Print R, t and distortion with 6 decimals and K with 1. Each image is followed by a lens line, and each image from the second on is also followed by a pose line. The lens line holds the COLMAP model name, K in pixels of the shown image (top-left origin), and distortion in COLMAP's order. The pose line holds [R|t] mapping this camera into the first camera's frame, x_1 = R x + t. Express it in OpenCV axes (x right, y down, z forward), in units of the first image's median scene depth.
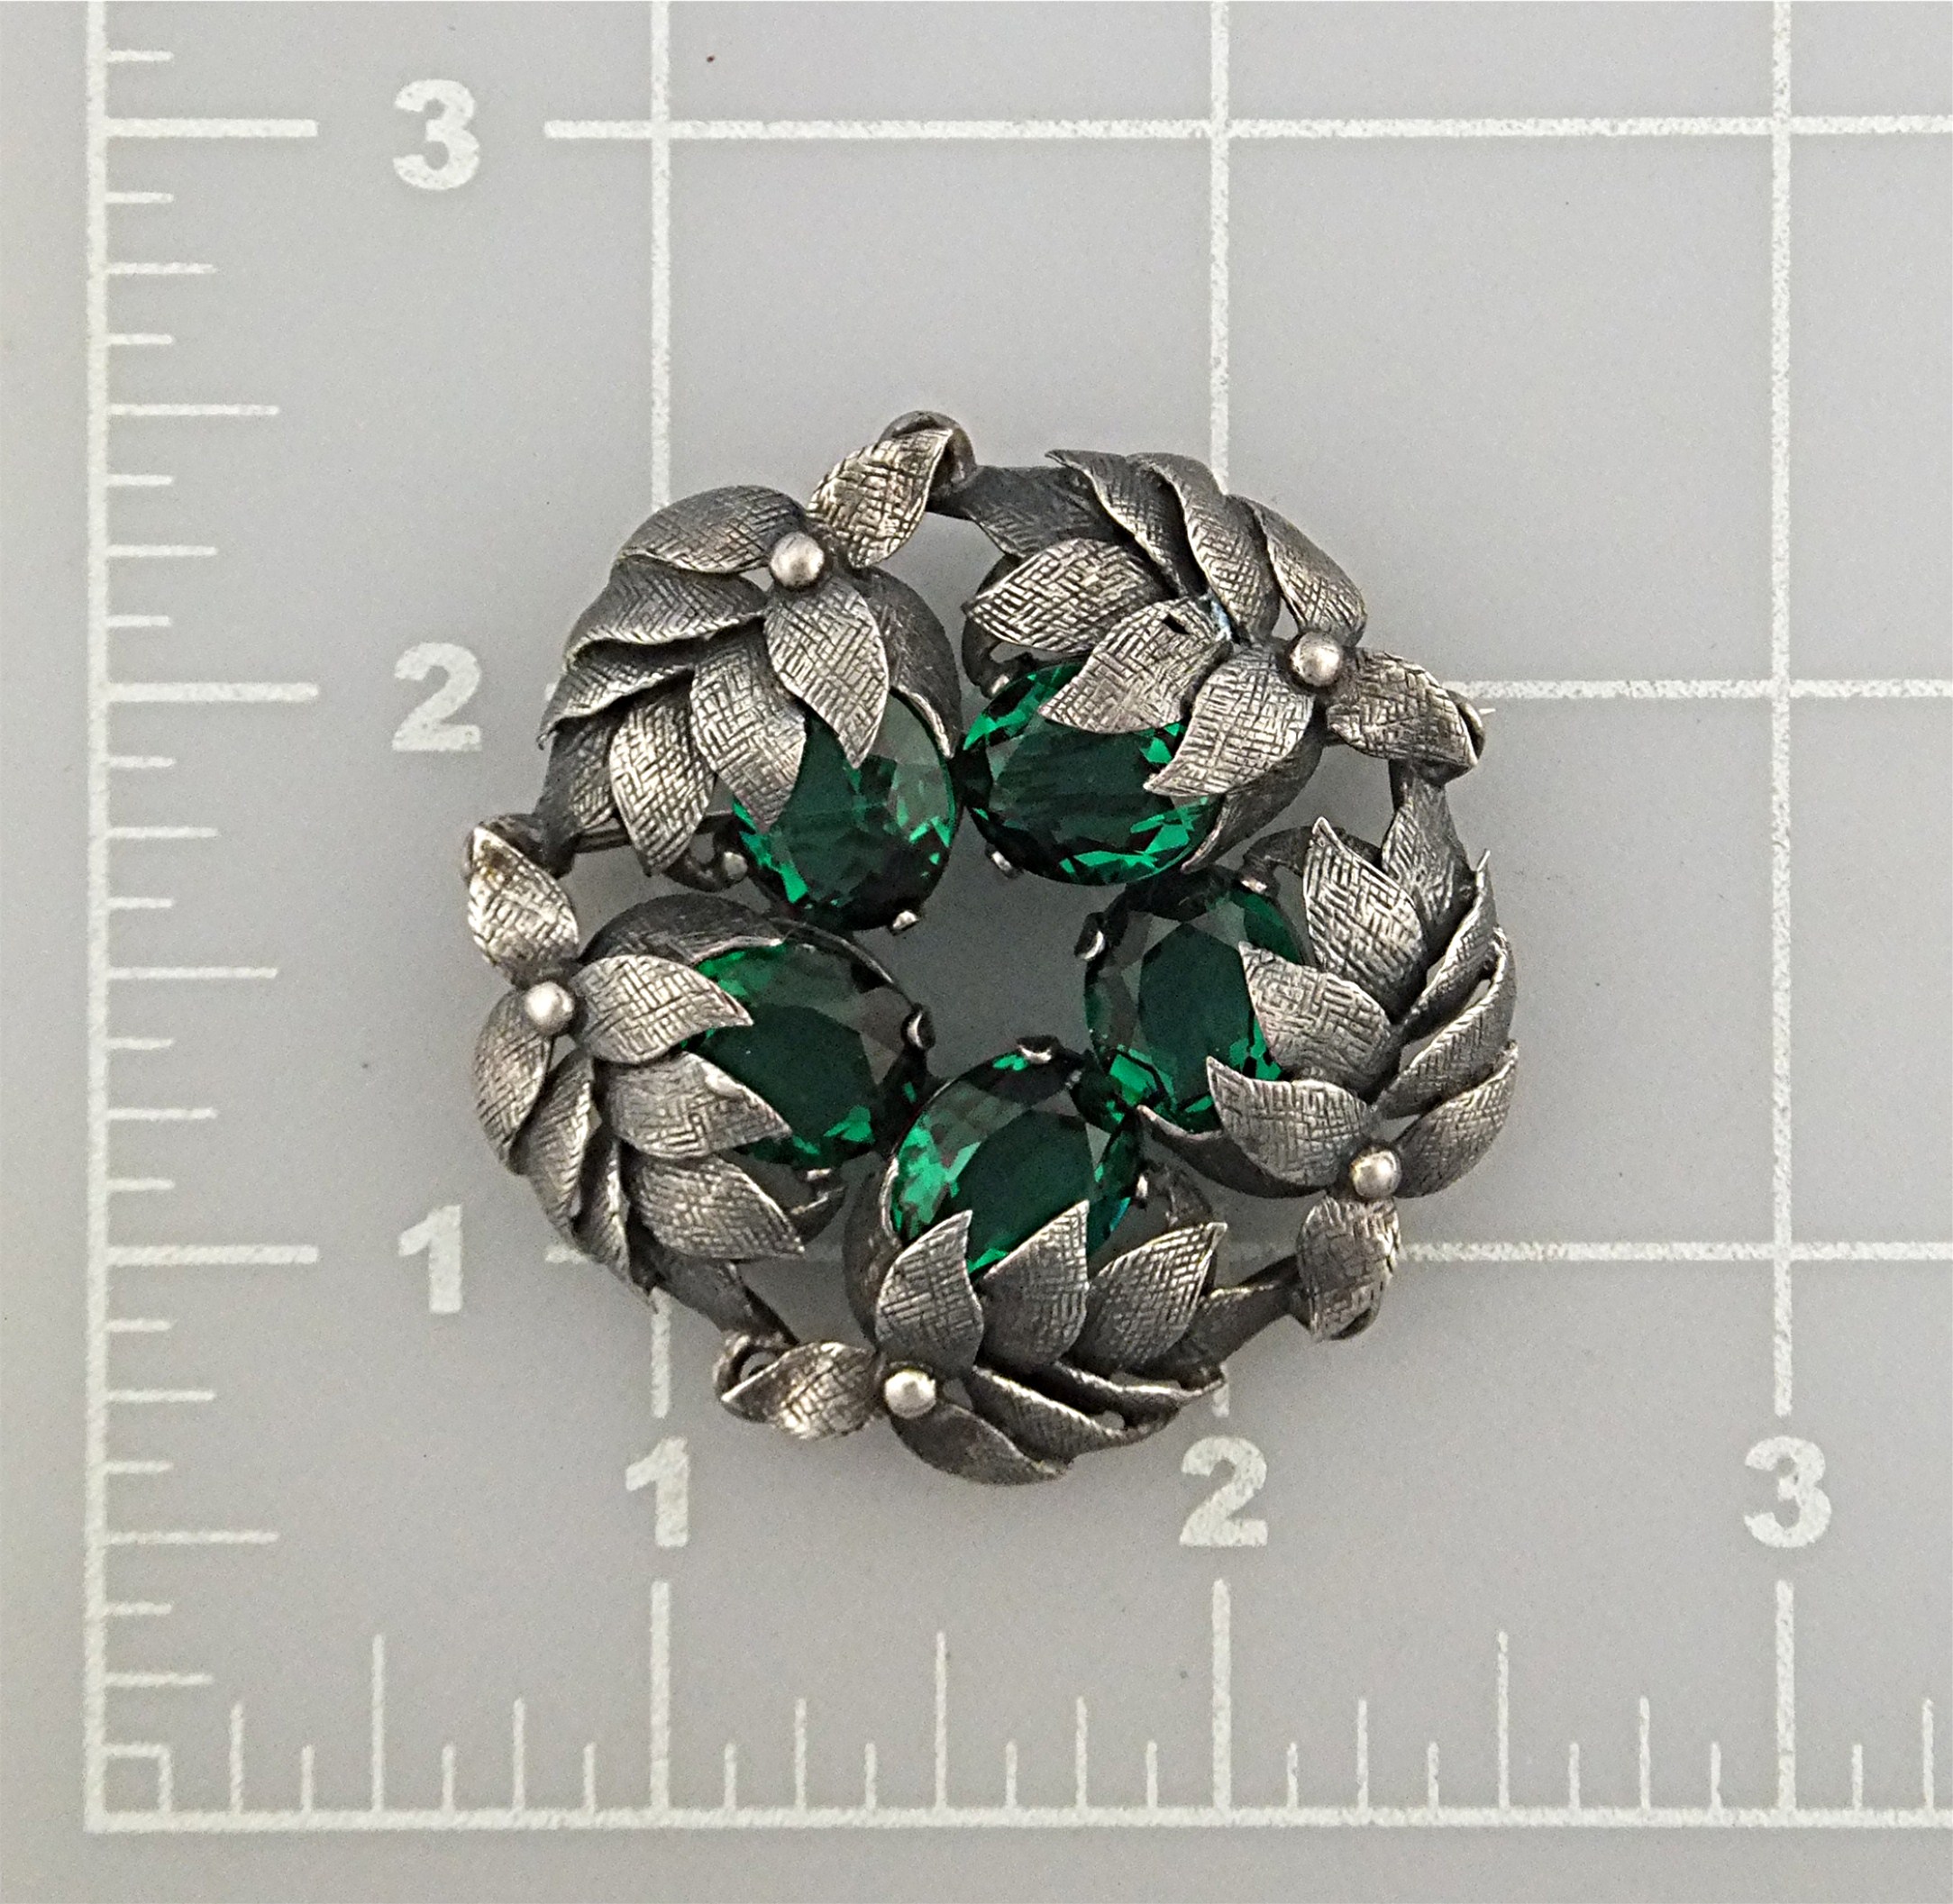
lens RADIAL K [[3108.5, 0, 976.5], [0, 3108.5, 952.0], [0, 0, 1]] dist [0.046096, 0.015056]
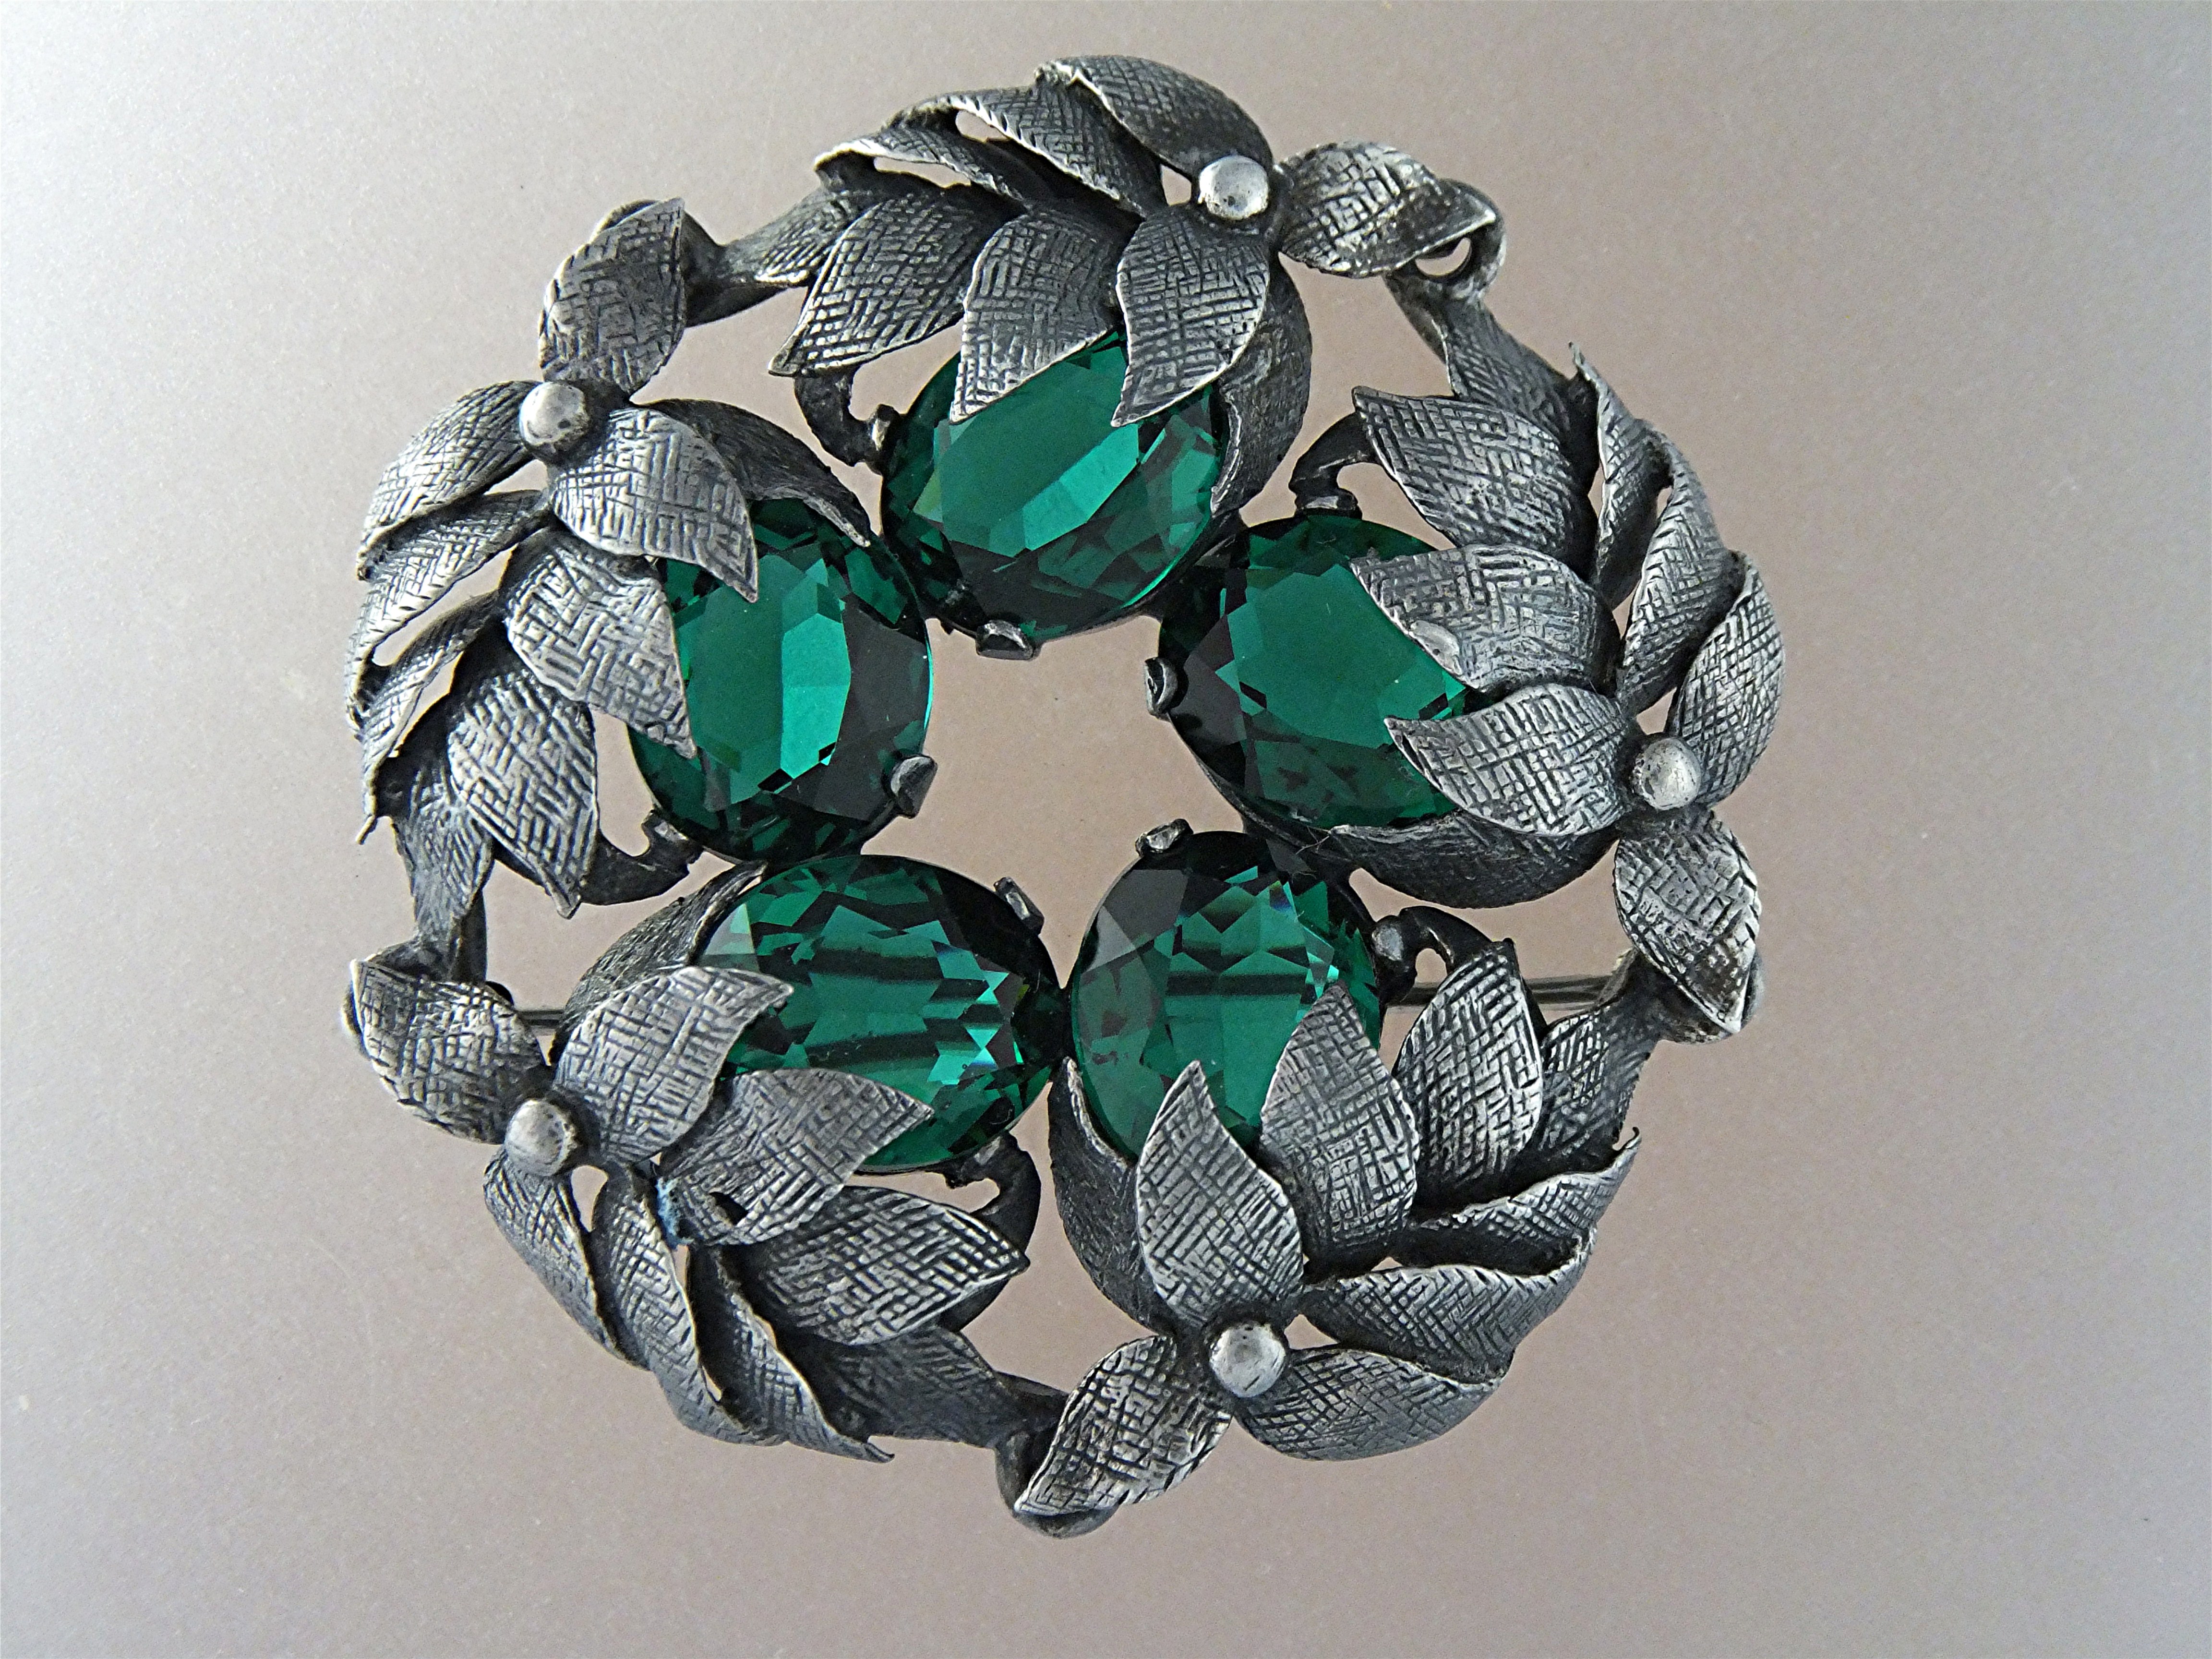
lens RADIAL K [[3914.6, 0, 1106.0], [0, 3914.6, 829.5], [0, 0, 1]] dist [0.026307, 0.089087]
pose [[-0.993442, -0.114192, 0.005724, -0.016501], [0.114100, -0.993364, -0.014446, 0.003822], [0.007335, -0.013698, 0.999879, 0.100441]]
